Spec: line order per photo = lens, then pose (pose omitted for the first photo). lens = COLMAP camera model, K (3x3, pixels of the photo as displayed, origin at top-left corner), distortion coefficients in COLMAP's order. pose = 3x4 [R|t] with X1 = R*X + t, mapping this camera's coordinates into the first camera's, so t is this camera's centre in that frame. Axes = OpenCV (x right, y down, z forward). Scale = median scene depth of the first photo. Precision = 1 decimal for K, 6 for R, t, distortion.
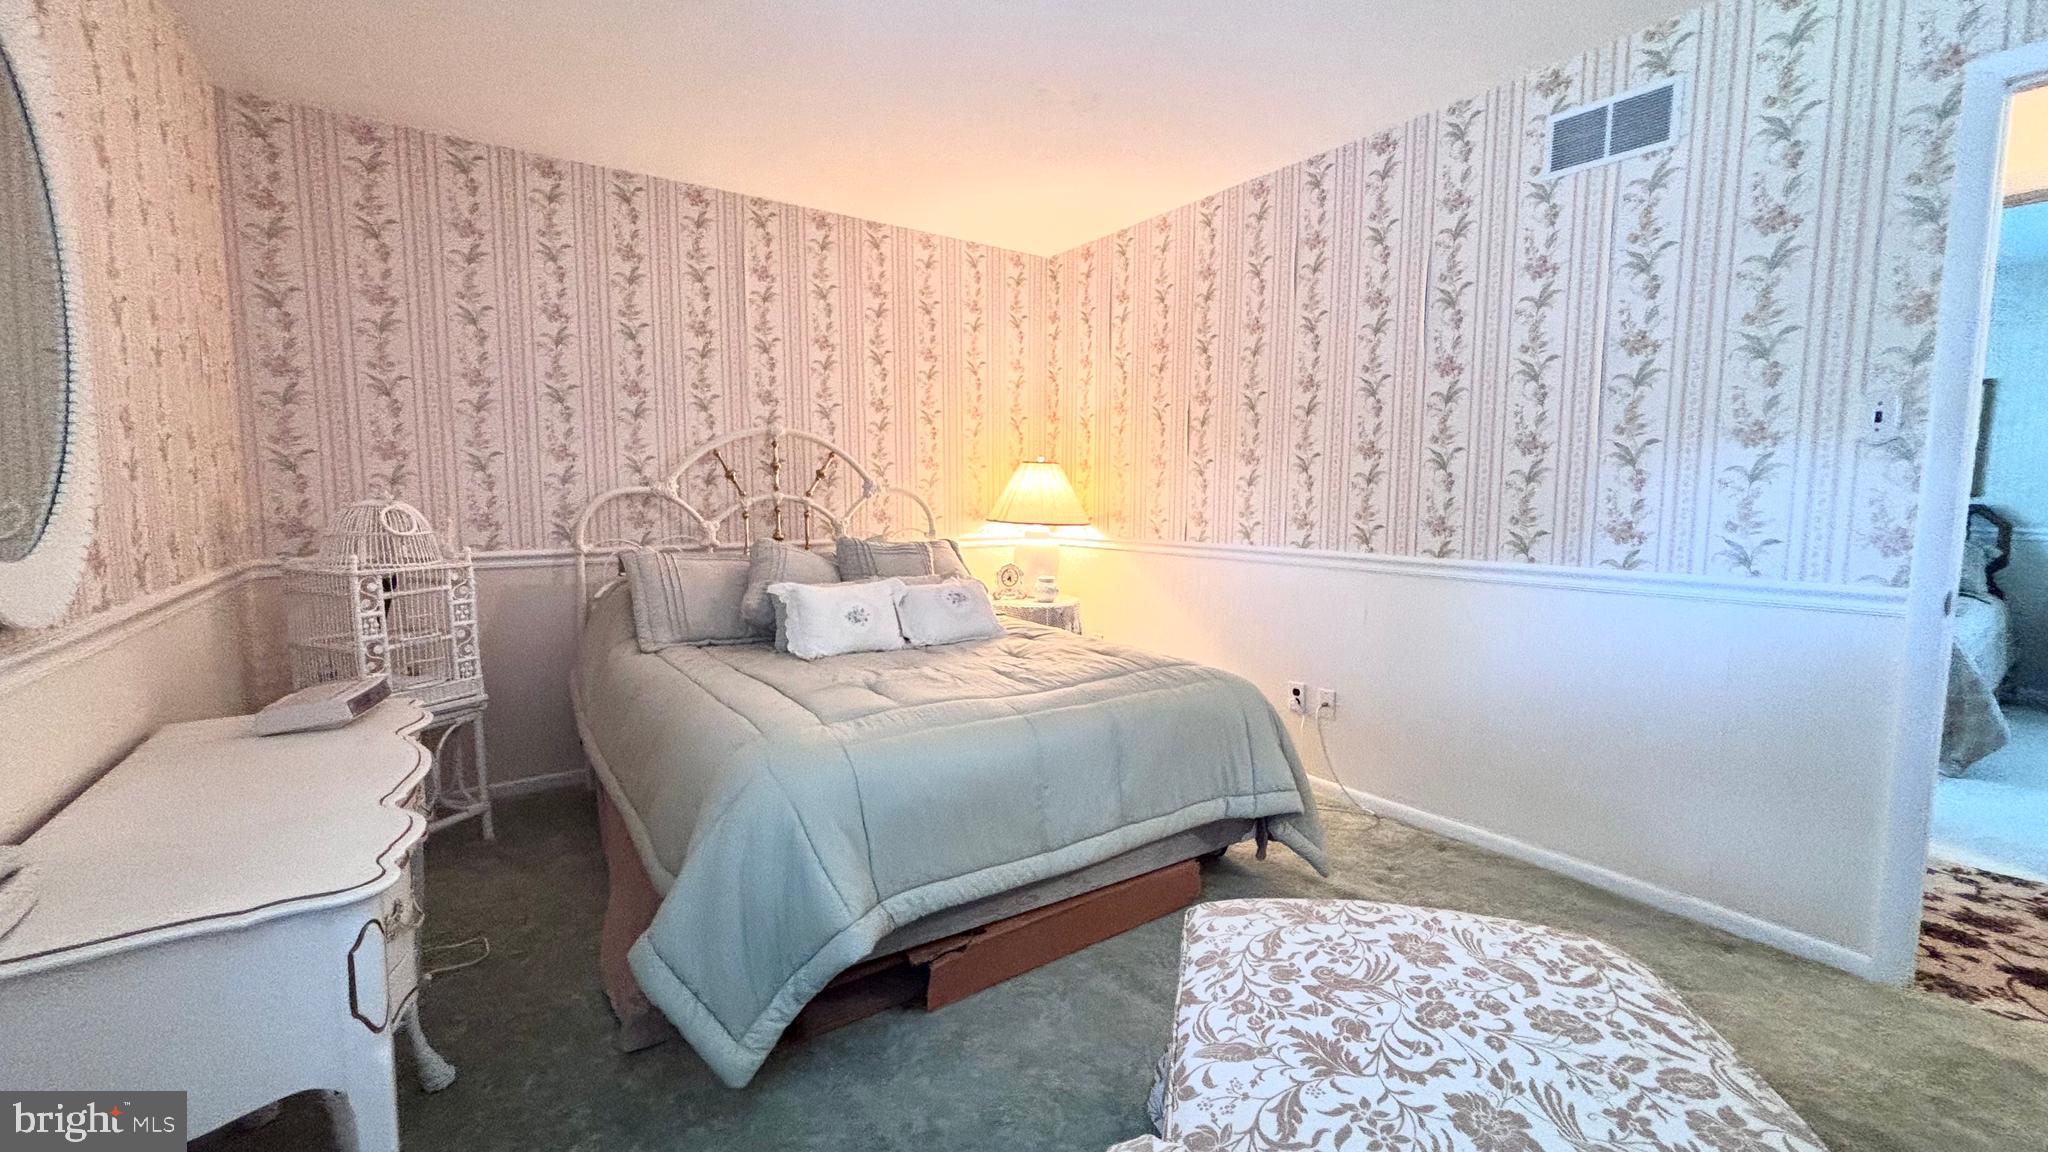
lens RADIAL K [[835.9, 0, 1022.7], [0, 835.9, 575.4], [0, 0, 1]] dist [0.002000, 0.000117]
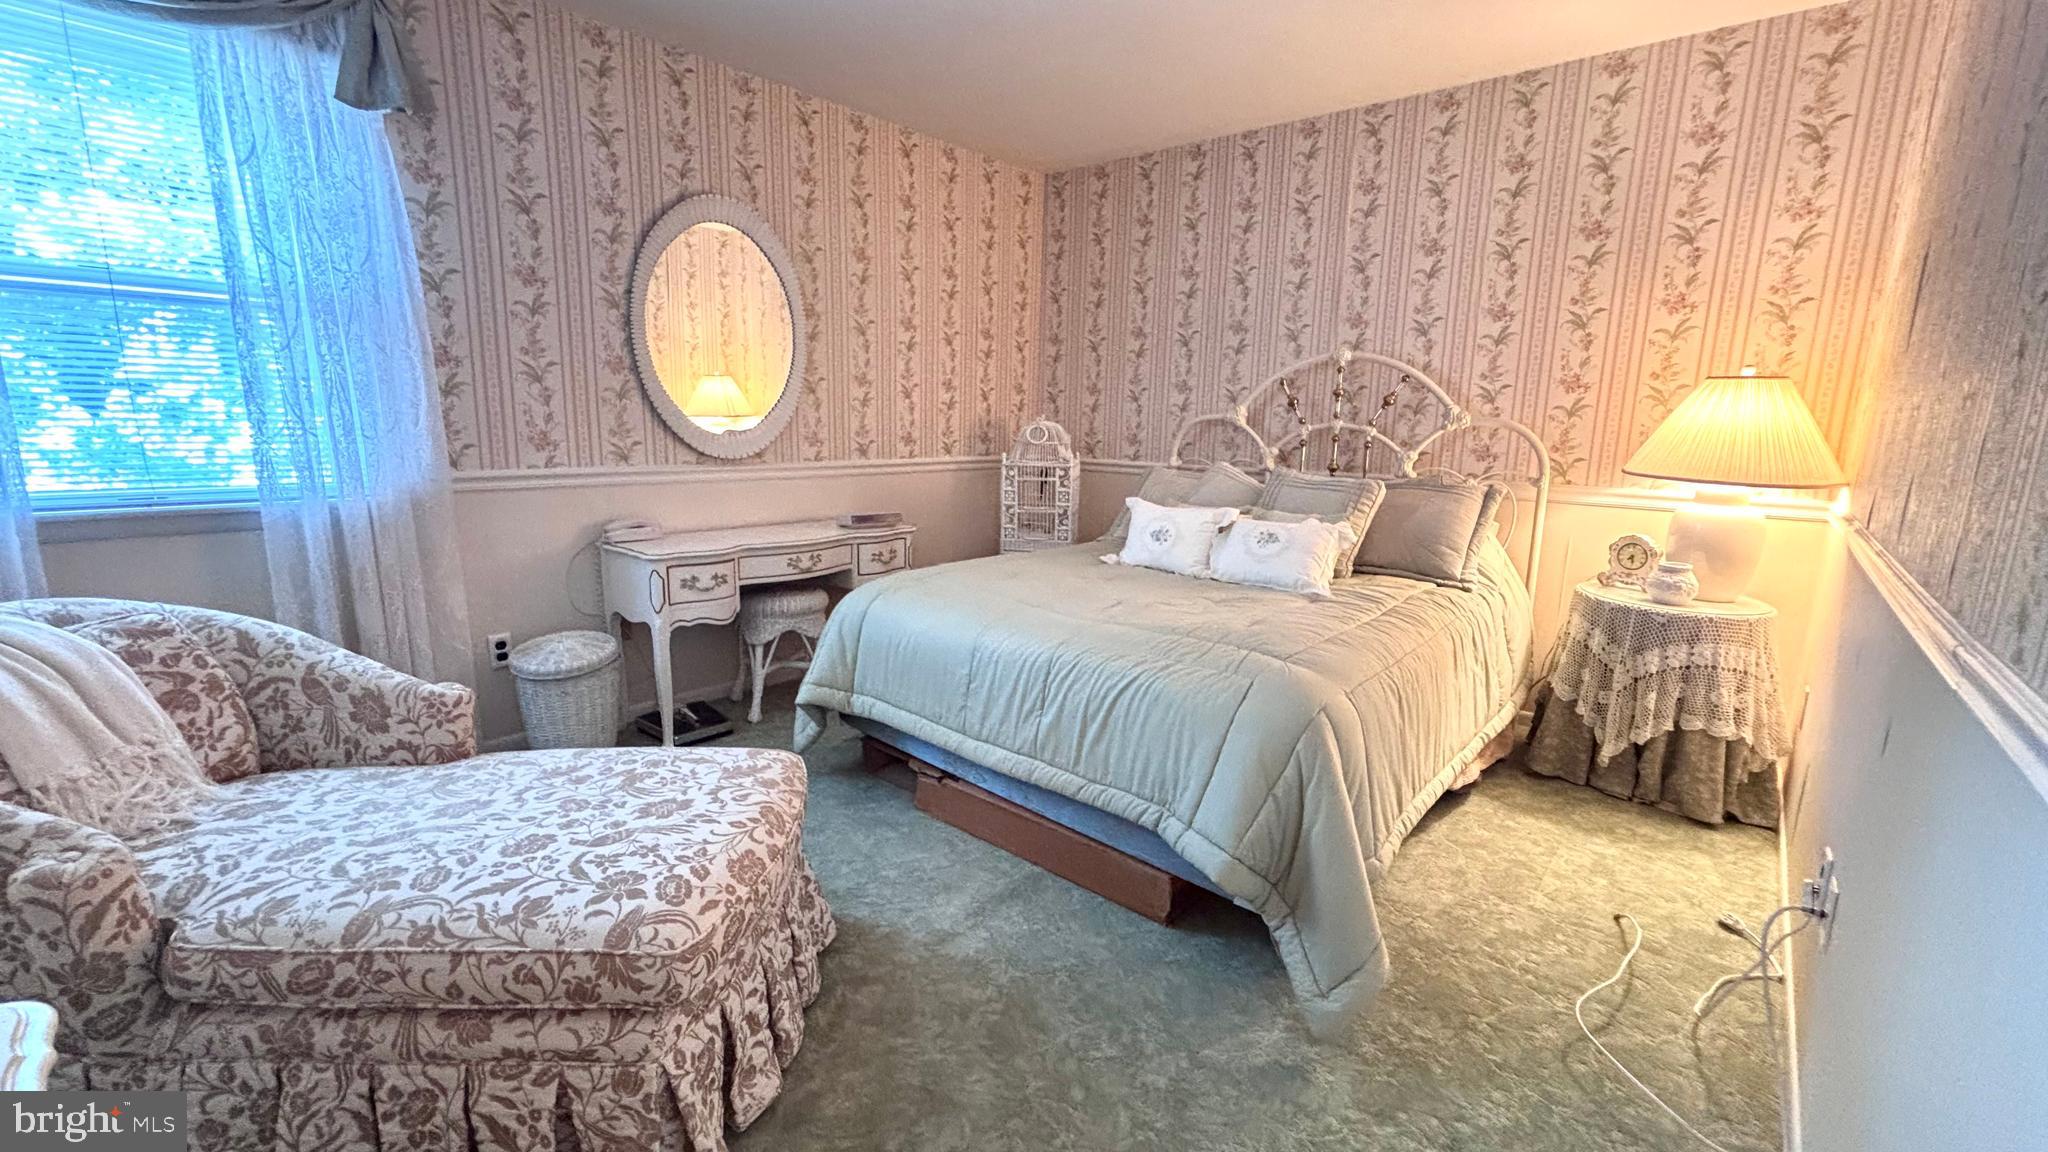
lens RADIAL K [[835.9, 0, 1021.9], [0, 835.9, 578.0], [0, 0, 1]] dist [0.002000, 0.000117]
pose [[0.233742, 0.190220, -0.953510, 1.691376], [-0.113761, 0.979291, 0.167476, -0.121840], [0.965620, 0.069326, 0.250541, 1.205635]]
